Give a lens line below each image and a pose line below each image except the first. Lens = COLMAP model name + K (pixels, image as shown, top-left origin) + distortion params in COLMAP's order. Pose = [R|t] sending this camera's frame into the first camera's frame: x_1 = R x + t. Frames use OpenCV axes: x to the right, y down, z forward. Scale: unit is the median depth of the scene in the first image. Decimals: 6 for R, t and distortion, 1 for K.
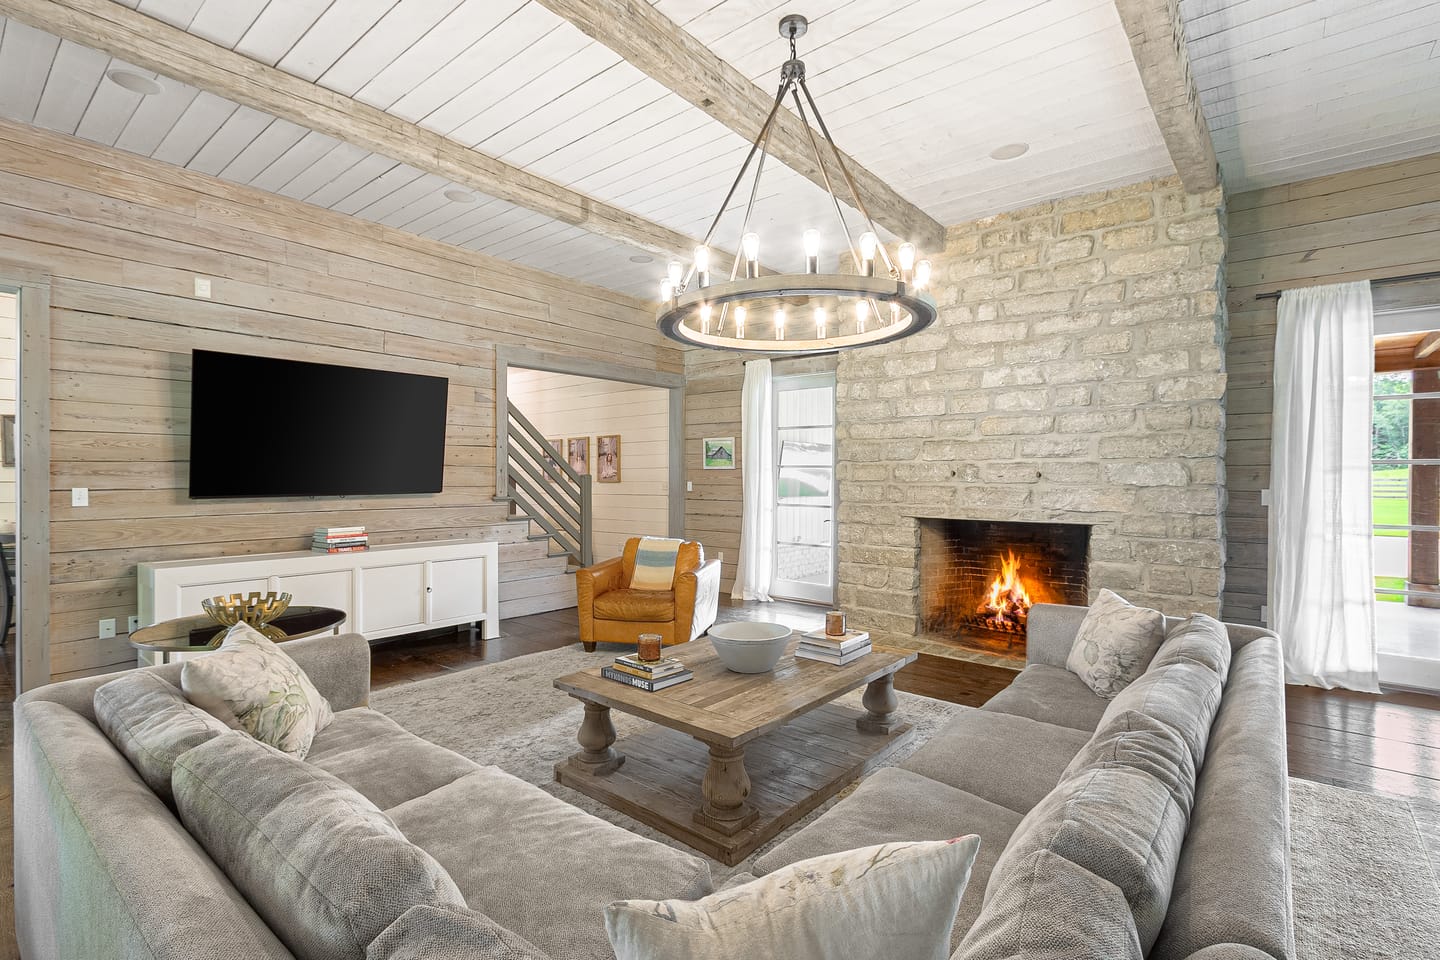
lens RADIAL K [[659.7, 0, 713.6], [0, 659.7, 479.5], [0, 0, 1]] dist [0.002085, 0.000561]
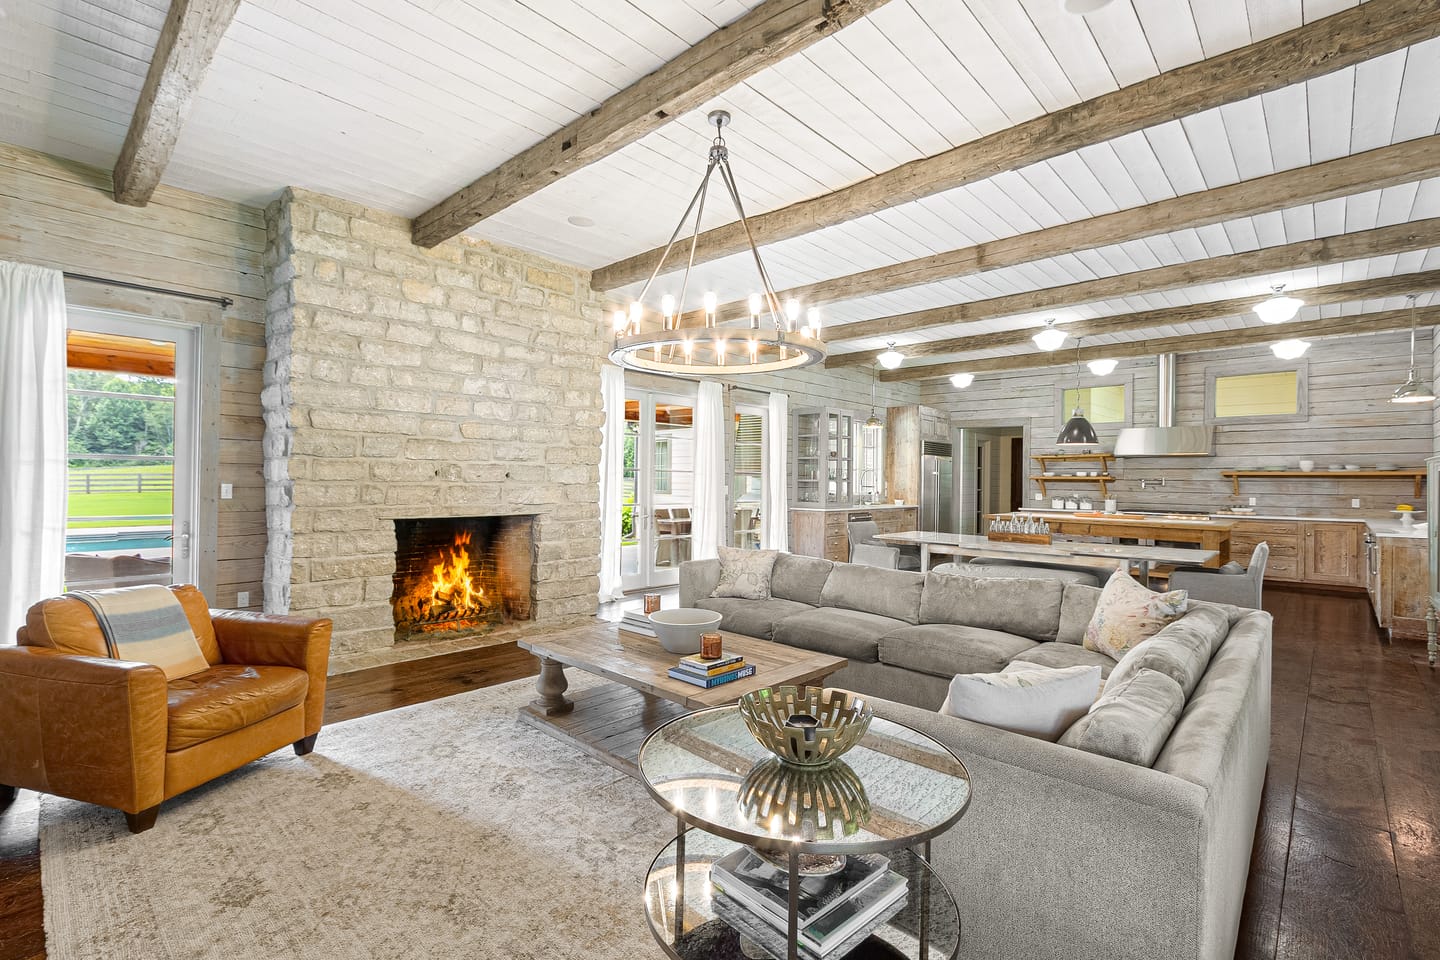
lens RADIAL K [[659.7, 0, 713.6], [0, 659.7, 479.5], [0, 0, 1]] dist [0.002085, 0.000561]
pose [[0.061647, -0.003004, 0.998093, -0.636599], [-0.006935, 0.999970, 0.003438, -0.005505], [-0.998074, -0.007134, 0.061624, 0.527483]]
